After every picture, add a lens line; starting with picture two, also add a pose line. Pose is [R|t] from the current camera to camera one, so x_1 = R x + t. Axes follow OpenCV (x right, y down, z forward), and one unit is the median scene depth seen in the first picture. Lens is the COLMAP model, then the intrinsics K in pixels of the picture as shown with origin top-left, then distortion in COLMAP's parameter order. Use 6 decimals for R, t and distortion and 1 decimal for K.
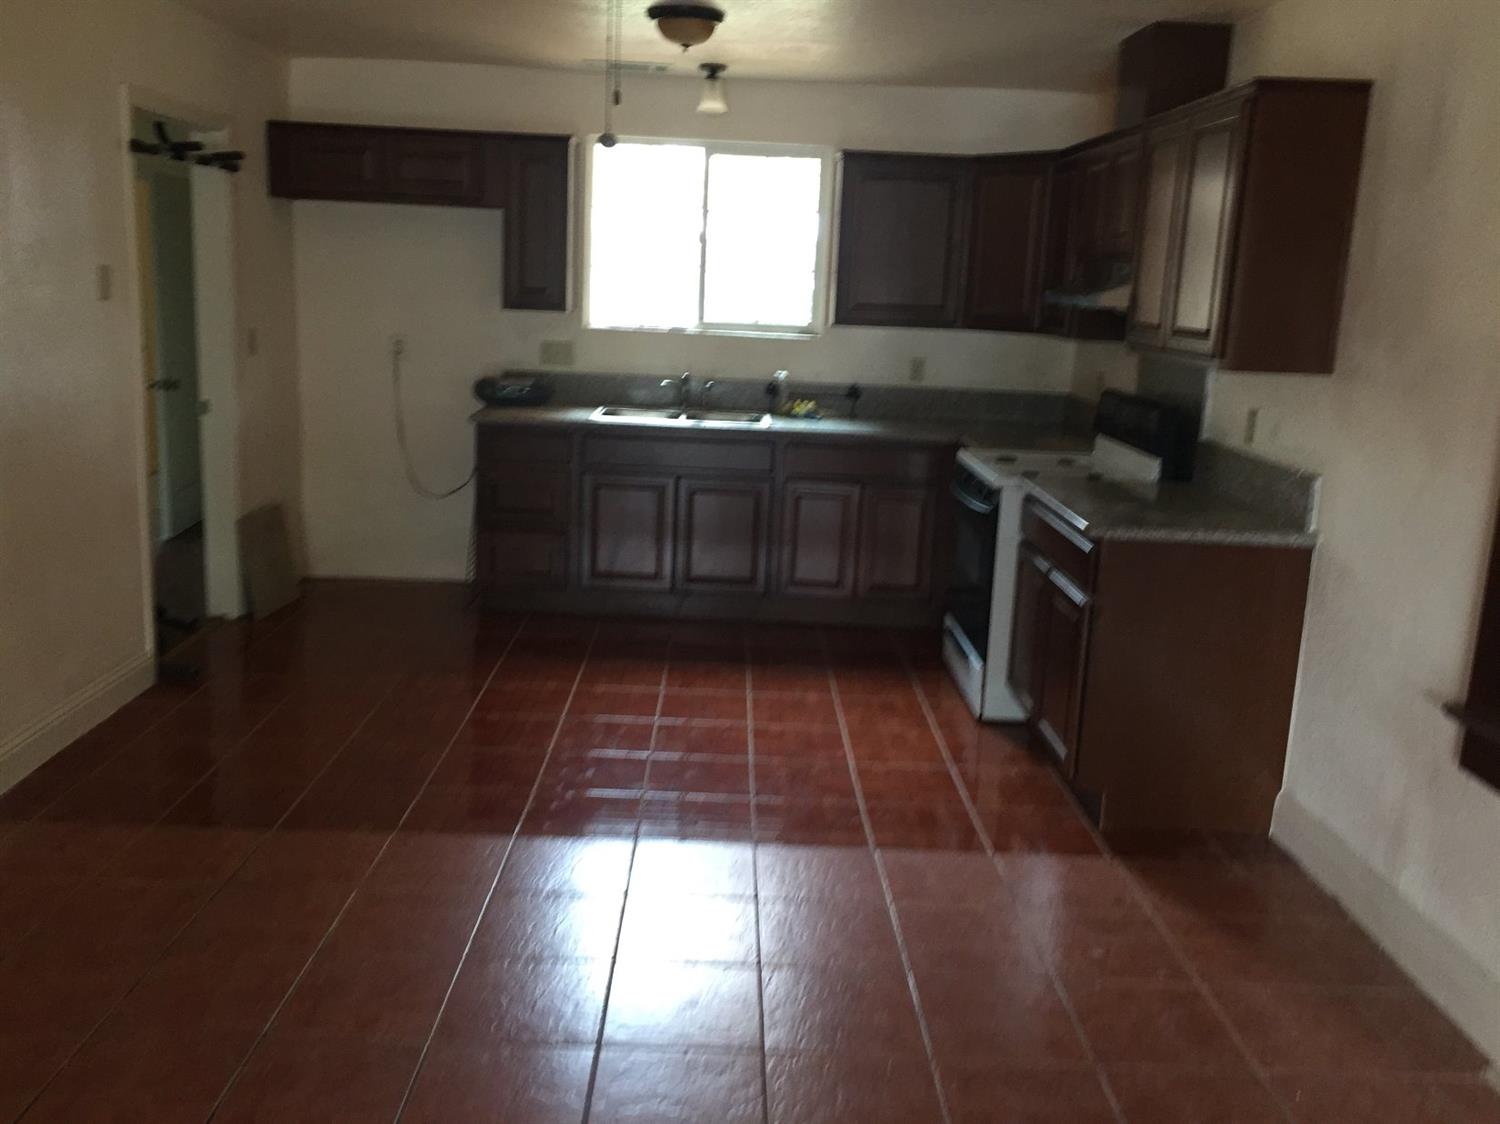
lens RADIAL K [[1278.7, 0, 690.0], [0, 1278.7, 561.9], [0, 0, 1]] dist [0.006434, 0.000157]
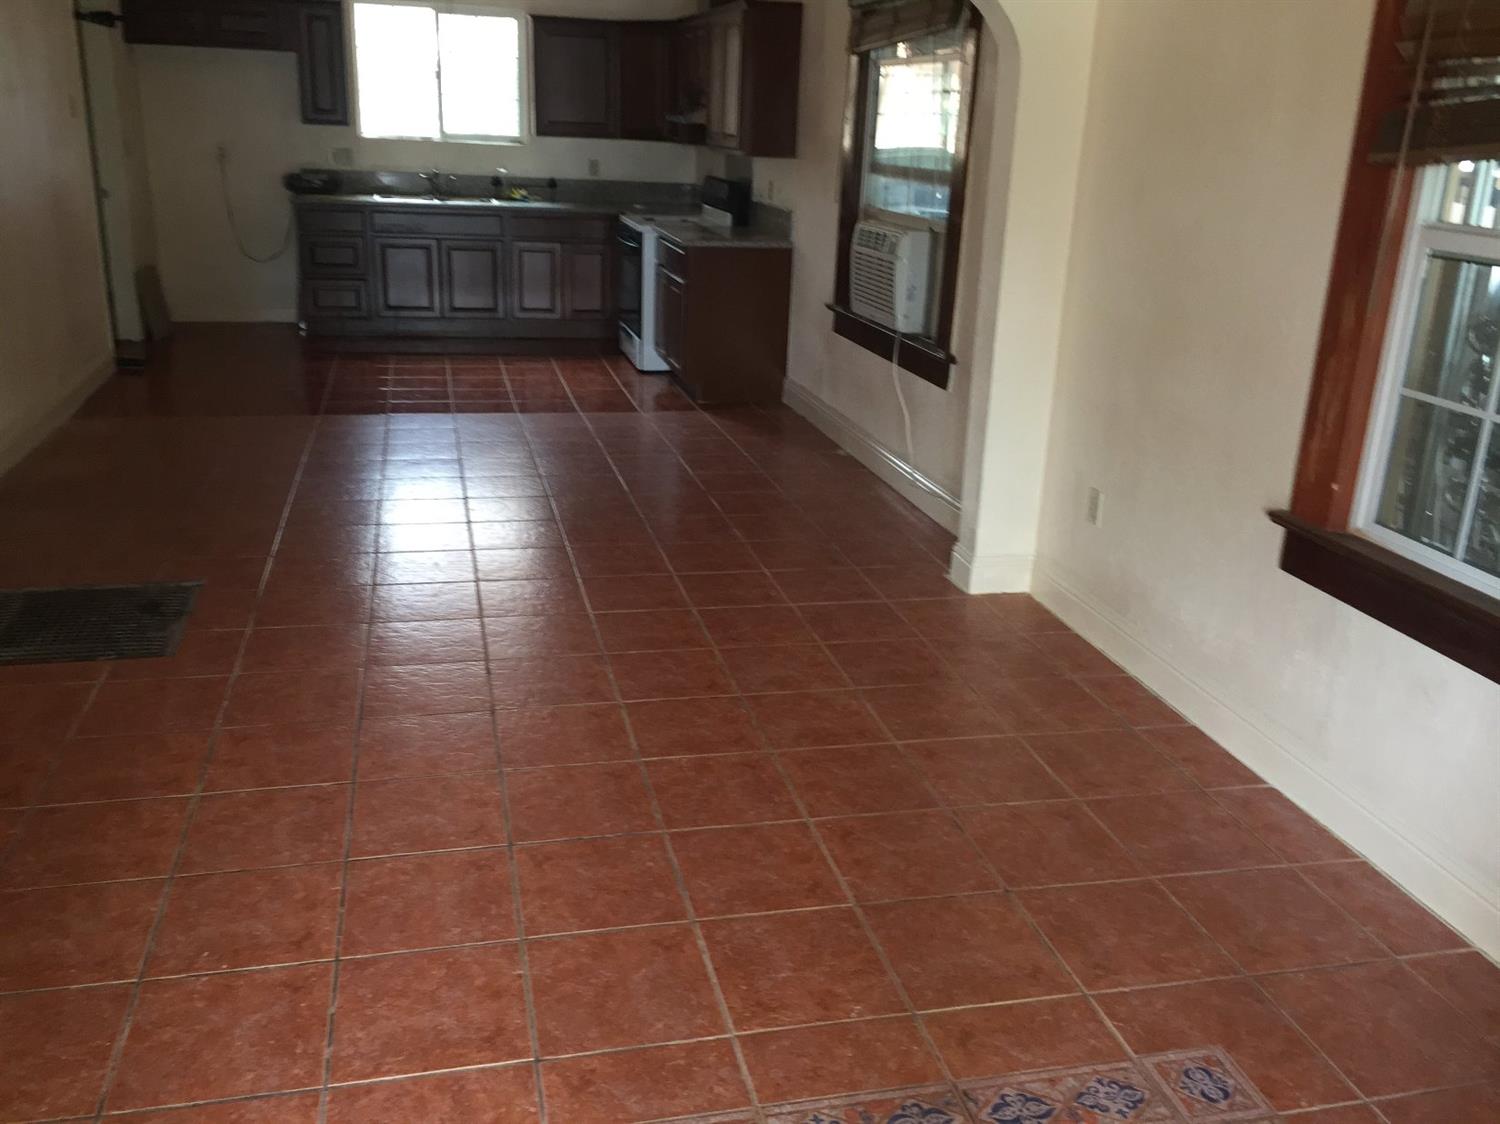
lens RADIAL K [[1284.3, 0, 786.1], [0, 1284.3, 563.8], [0, 0, 1]] dist [0.007734, -0.014190]
pose [[0.955922, -0.093249, 0.278419, -0.075832], [0.057044, 0.989143, 0.135432, 0.129603], [-0.288025, -0.113580, 0.950863, -0.601611]]
